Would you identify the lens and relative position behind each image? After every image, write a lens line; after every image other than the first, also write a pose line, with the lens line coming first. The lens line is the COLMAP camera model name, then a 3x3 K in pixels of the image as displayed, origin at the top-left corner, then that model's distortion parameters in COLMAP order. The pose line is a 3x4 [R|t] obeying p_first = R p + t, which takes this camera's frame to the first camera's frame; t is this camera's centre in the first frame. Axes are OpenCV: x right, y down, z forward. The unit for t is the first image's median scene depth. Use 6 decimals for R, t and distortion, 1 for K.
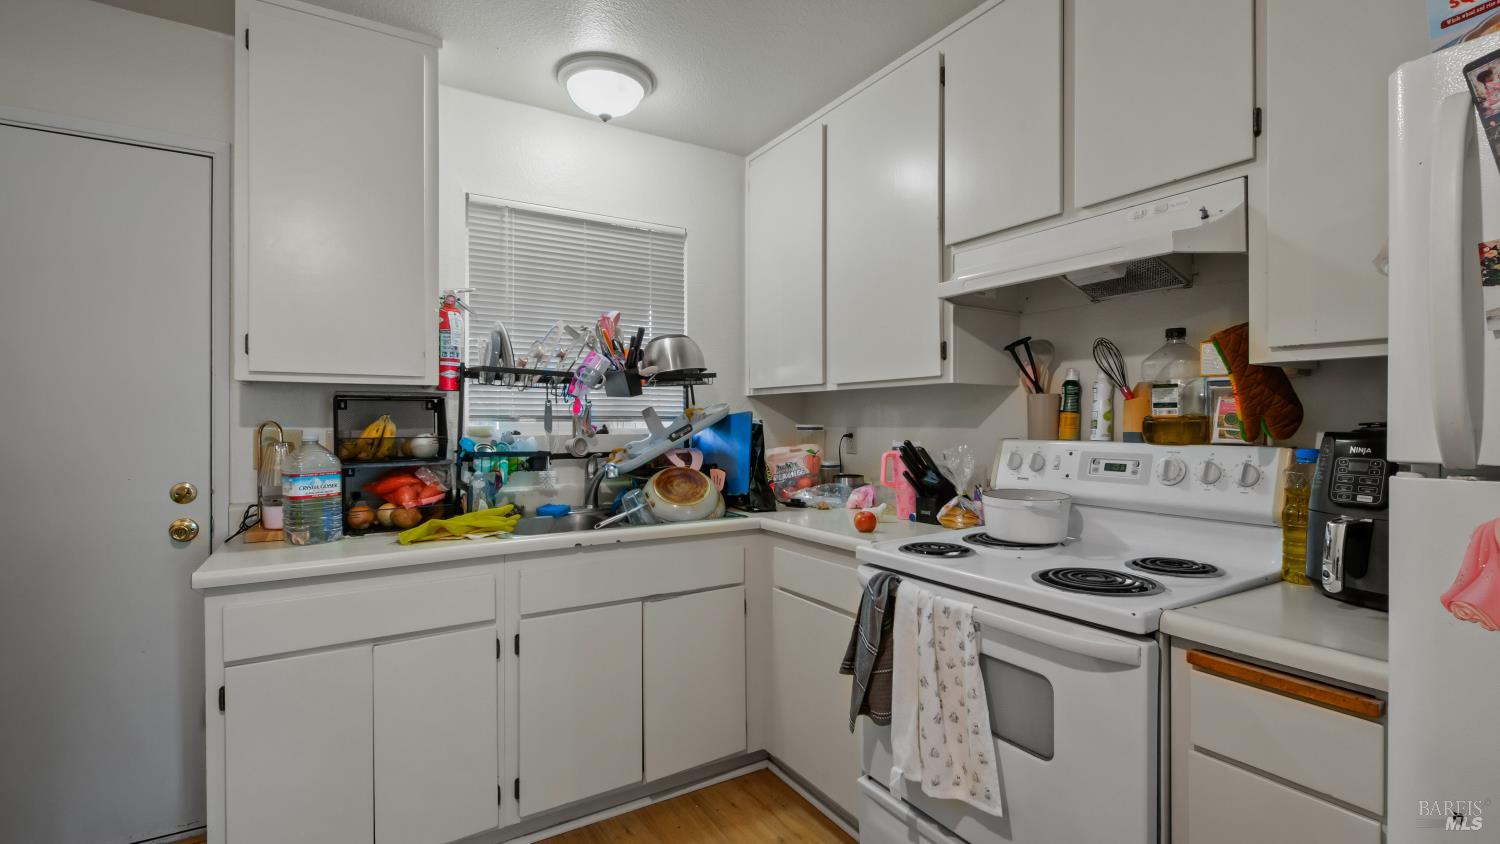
lens RADIAL K [[678.3, 0, 755.3], [0, 678.3, 428.4], [0, 0, 1]] dist [0.001966, -0.000149]
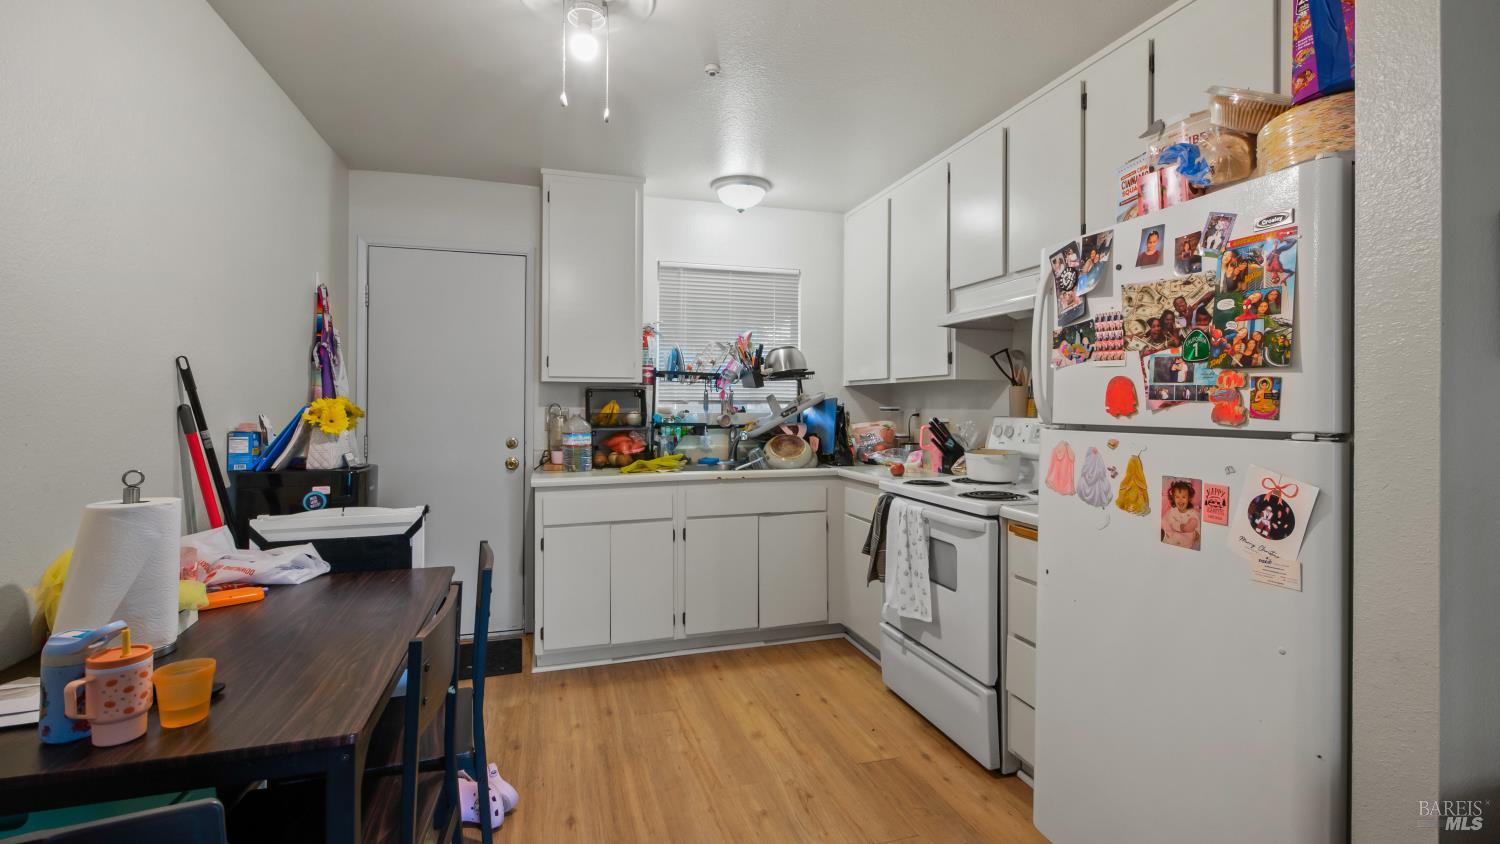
lens RADIAL K [[675.4, 0, 750.8], [0, 675.4, 414.2], [0, 0, 1]] dist [-0.000322, -0.004731]
pose [[0.966338, 0.006816, -0.257184, 0.209978], [-0.005728, 0.999971, 0.004978, 0.005134], [0.257210, -0.003337, 0.966350, -0.512337]]
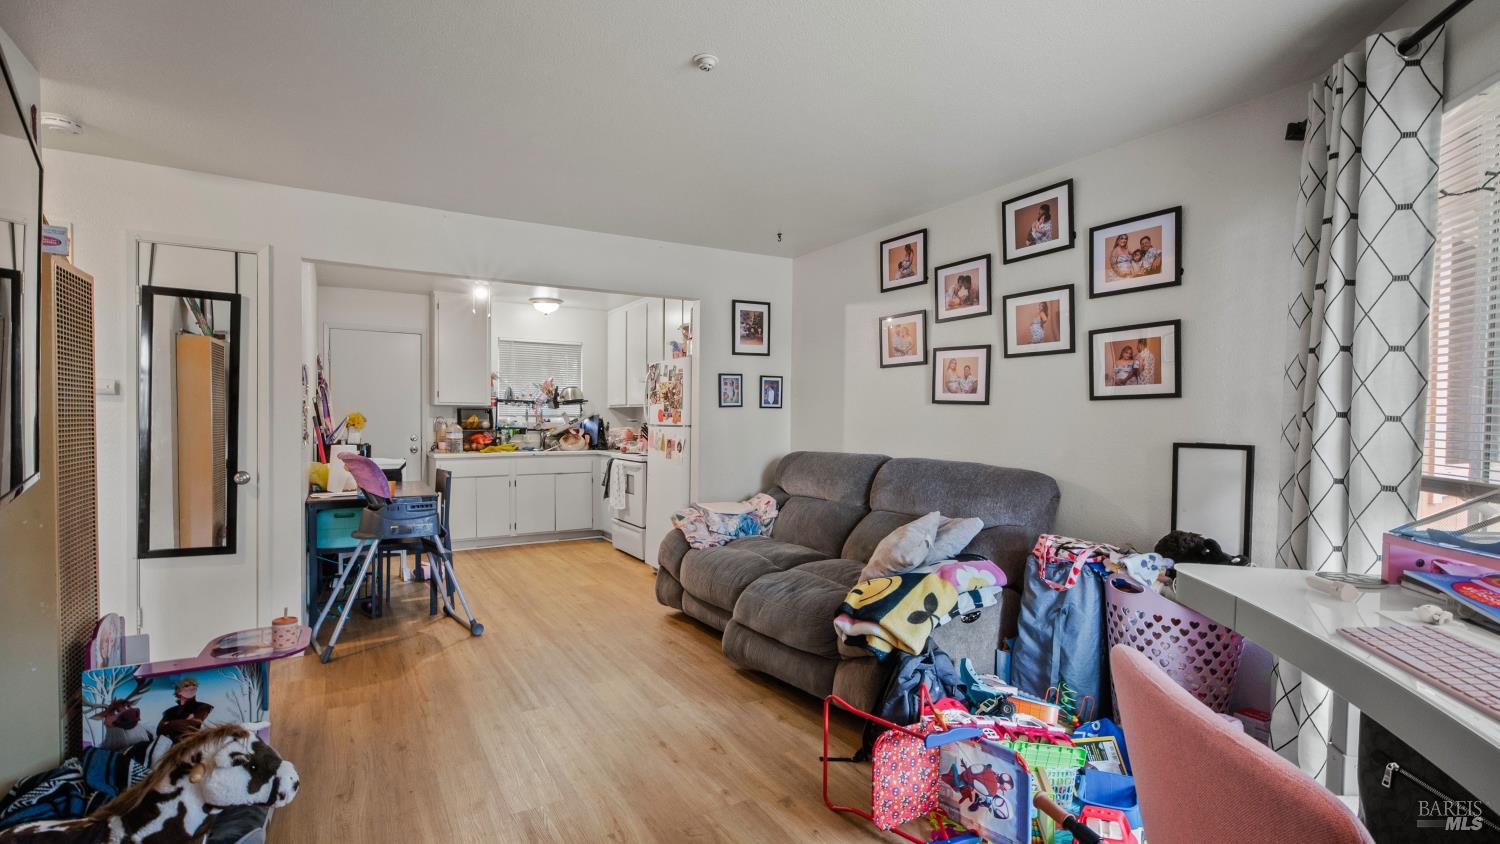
lens RADIAL K [[681.8, 0, 755.1], [0, 681.8, 438.7], [0, 0, 1]] dist [0.000645, -0.000028]
pose [[0.999938, 0.009000, -0.006582, 0.726645], [-0.008880, 0.999796, 0.018125, 0.021028], [0.006744, -0.018066, 0.999814, -2.006343]]
